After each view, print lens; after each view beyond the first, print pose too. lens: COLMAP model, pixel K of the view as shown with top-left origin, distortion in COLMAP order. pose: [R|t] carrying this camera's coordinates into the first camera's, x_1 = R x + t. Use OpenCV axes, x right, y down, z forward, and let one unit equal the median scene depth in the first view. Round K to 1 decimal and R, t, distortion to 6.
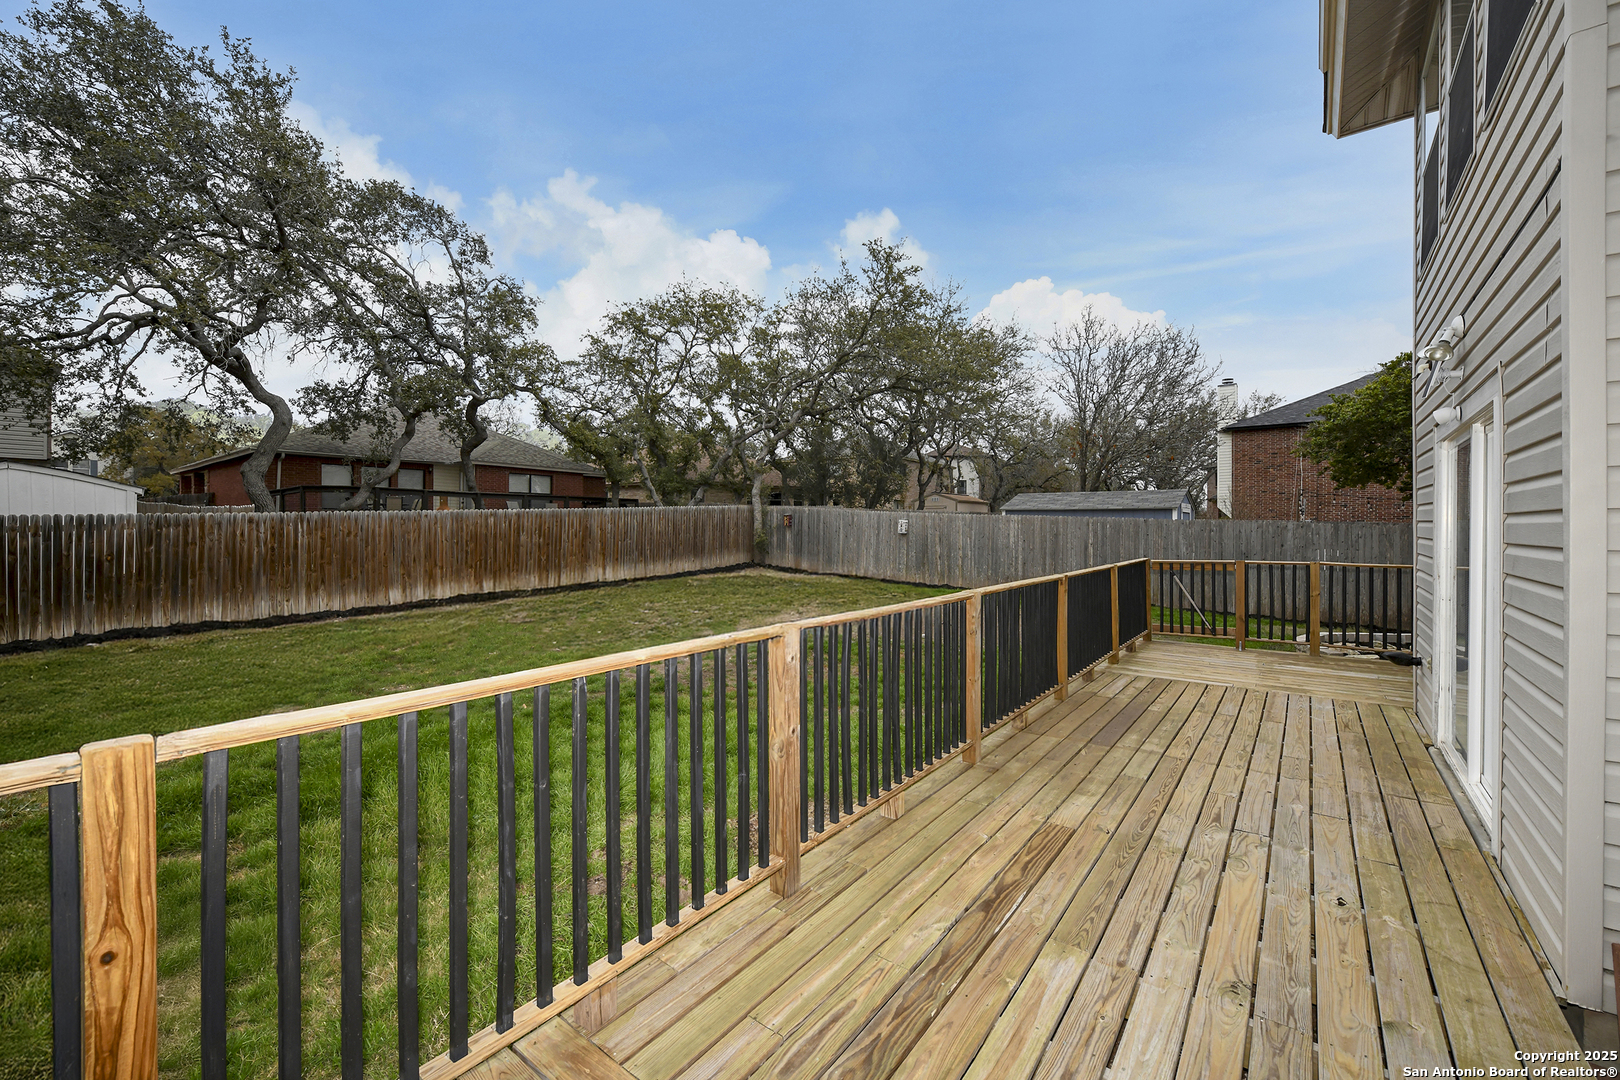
lens RADIAL K [[636.3, 0, 809.1], [0, 636.3, 534.3], [0, 0, 1]] dist [-0.001200, -0.000216]
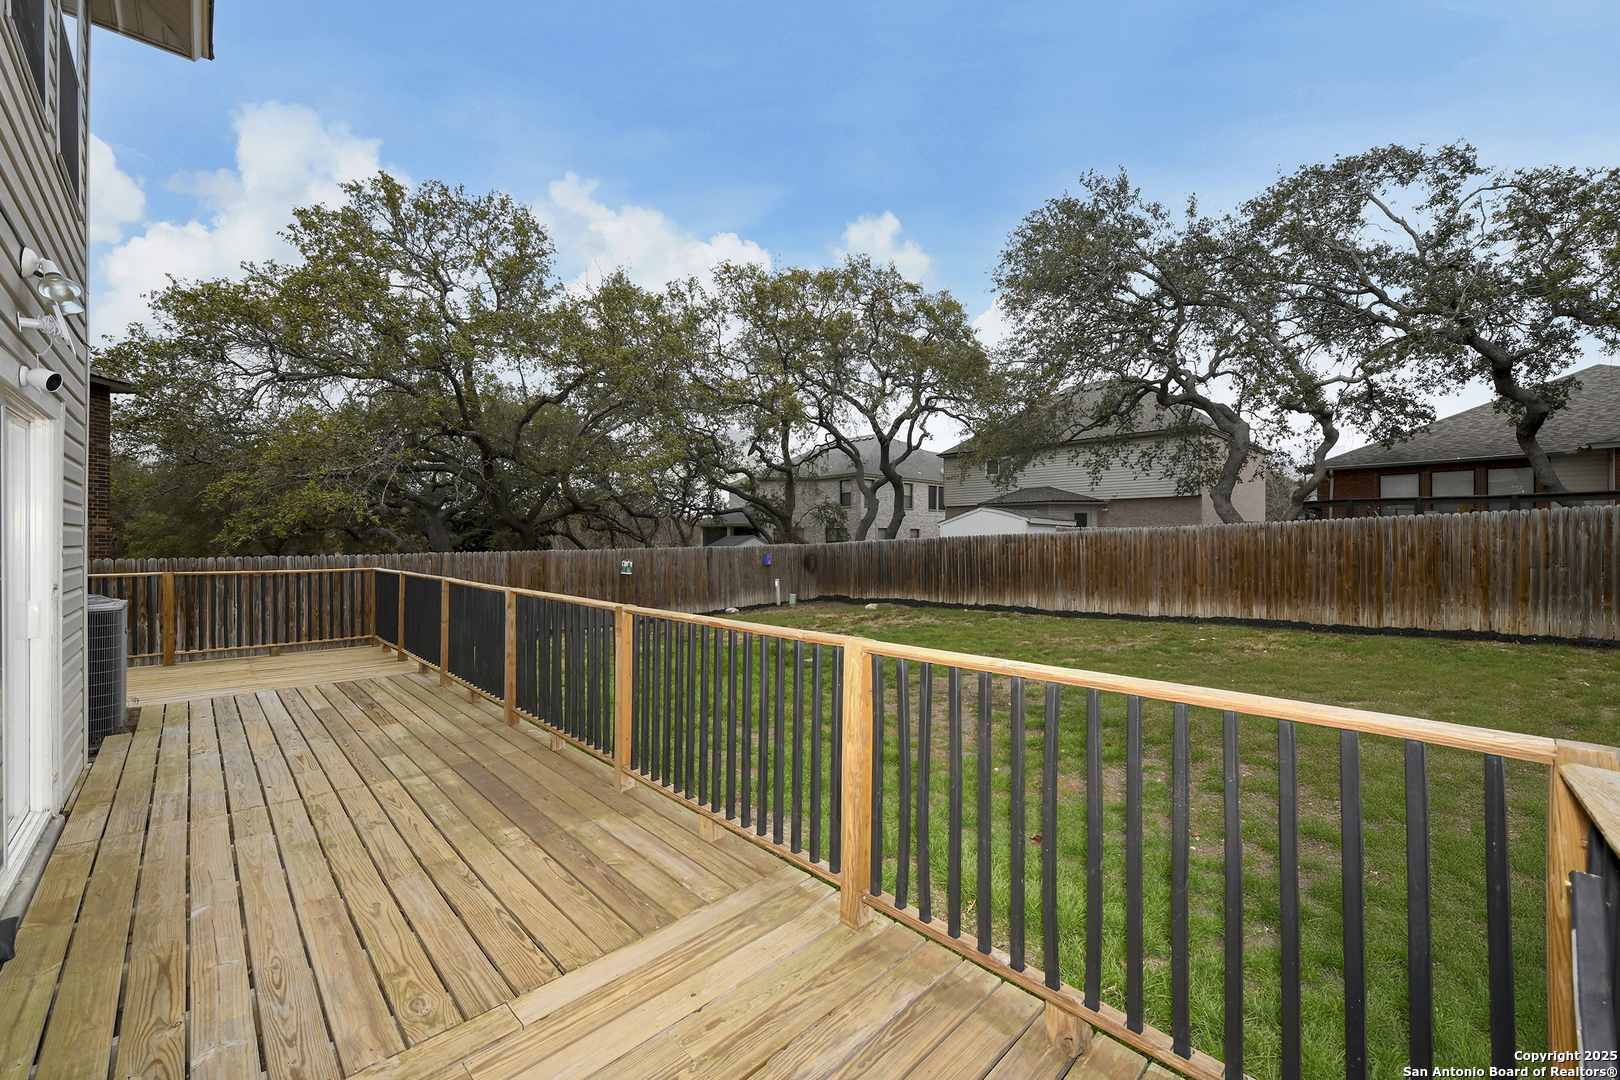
lens RADIAL K [[636.3, 0, 809.1], [0, 636.3, 534.3], [0, 0, 1]] dist [-0.001200, -0.000216]
pose [[-0.132916, -0.013924, -0.991030, 0.531656], [-0.015717, 0.999805, -0.011940, -0.004176], [0.991003, 0.013989, -0.133109, 0.649445]]
